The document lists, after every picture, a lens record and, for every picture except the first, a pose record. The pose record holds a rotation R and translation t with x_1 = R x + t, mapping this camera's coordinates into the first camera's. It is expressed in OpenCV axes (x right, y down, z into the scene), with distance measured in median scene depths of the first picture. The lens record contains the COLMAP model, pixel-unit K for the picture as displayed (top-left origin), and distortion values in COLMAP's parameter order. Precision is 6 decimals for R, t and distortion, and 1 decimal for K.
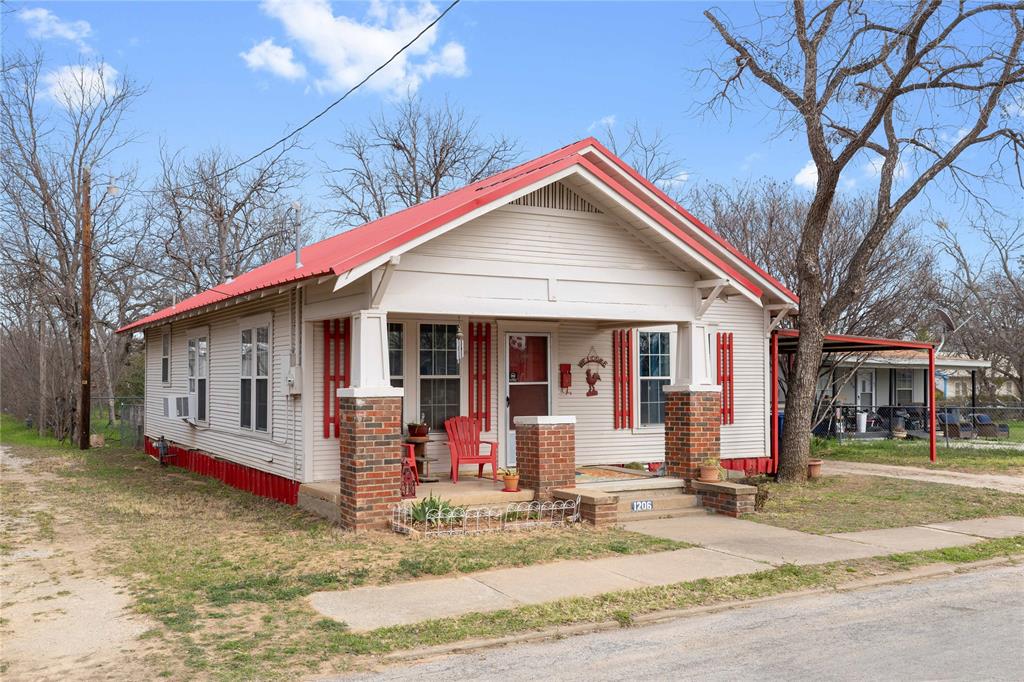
lens RADIAL K [[938.3, 0, 512.0], [0, 938.3, 341.0], [0, 0, 1]] dist [0.004215, 0.000576]
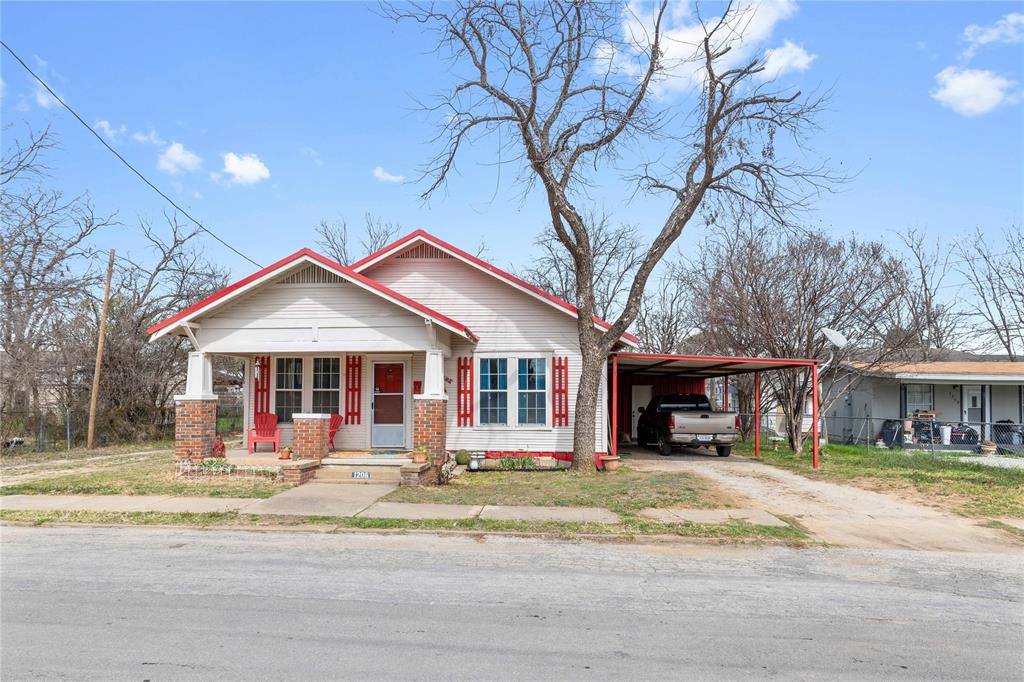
lens RADIAL K [[624.9, 0, 511.0], [0, 624.9, 365.0], [0, 0, 1]] dist [0.017211, -0.000258]
pose [[0.822664, -0.024606, -0.567995, 0.851913], [0.019470, 0.999696, -0.015107, 0.018571], [0.568195, 0.001369, 0.822893, 0.292461]]
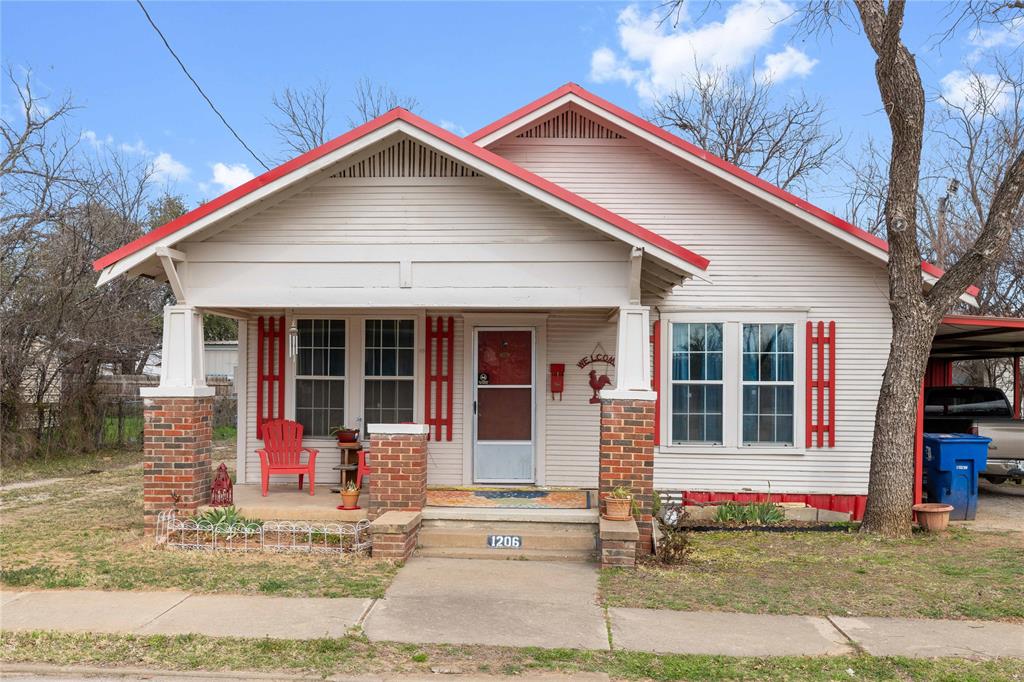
lens RADIAL K [[949.5, 0, 512.8], [0, 949.5, 368.6], [0, 0, 1]] dist [0.003815, -0.001174]
pose [[0.835324, 0.001798, -0.549755, 0.548289], [0.011441, 0.999721, 0.020655, 0.012344], [0.549638, -0.023544, 0.835071, 0.316120]]
